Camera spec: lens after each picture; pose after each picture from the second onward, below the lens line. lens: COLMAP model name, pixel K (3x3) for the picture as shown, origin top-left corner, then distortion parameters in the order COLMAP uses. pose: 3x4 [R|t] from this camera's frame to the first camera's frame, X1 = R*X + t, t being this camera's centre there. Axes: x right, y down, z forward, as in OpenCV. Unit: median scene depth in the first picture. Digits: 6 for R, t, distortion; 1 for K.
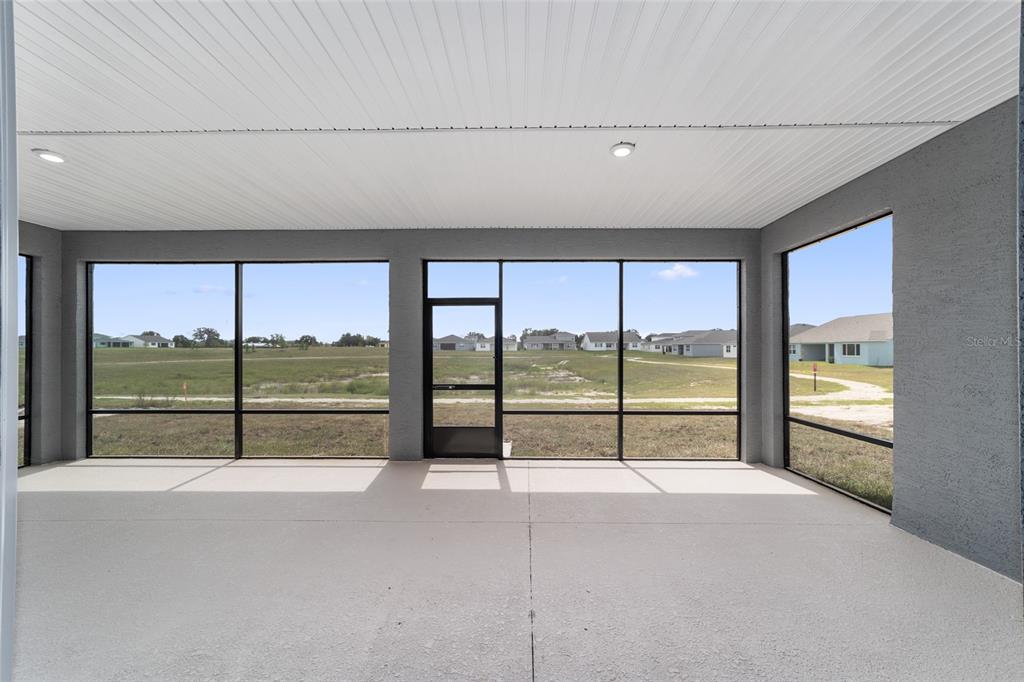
lens RADIAL K [[393.0, 0, 513.4], [0, 393.0, 346.5], [0, 0, 1]] dist [-0.009656, 0.003644]
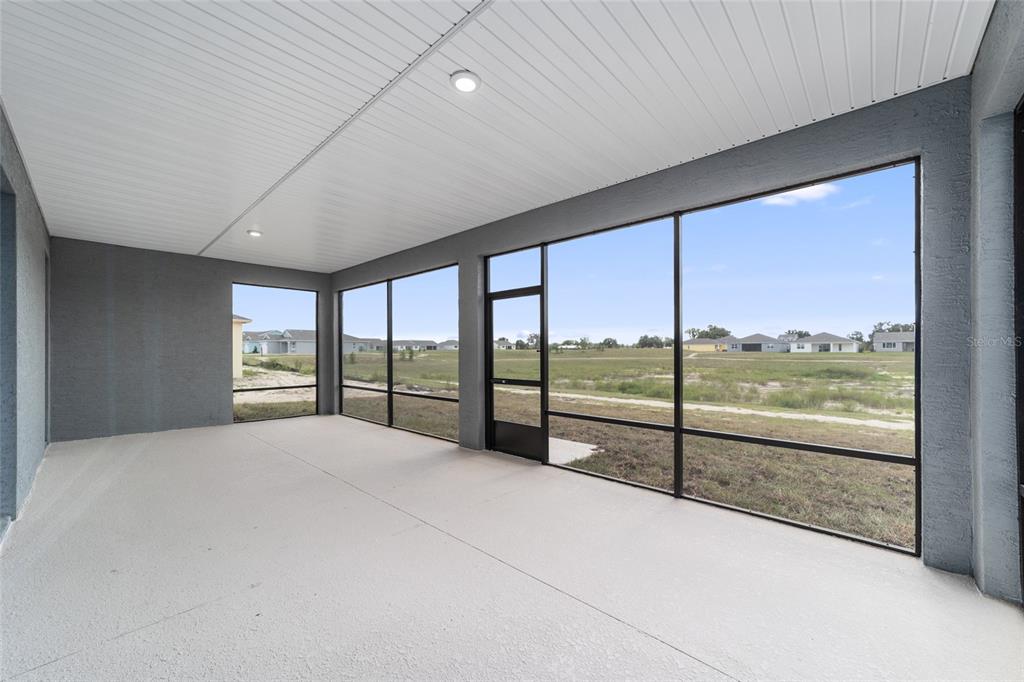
lens RADIAL K [[393.0, 0, 512.5], [0, 393.0, 346.7], [0, 0, 1]] dist [-0.009656, 0.003644]
pose [[0.747908, -0.007181, -0.663764, 0.503483], [0.004801, 0.999974, -0.005409, 0.022157], [0.663785, 0.000859, 0.747923, 0.272515]]
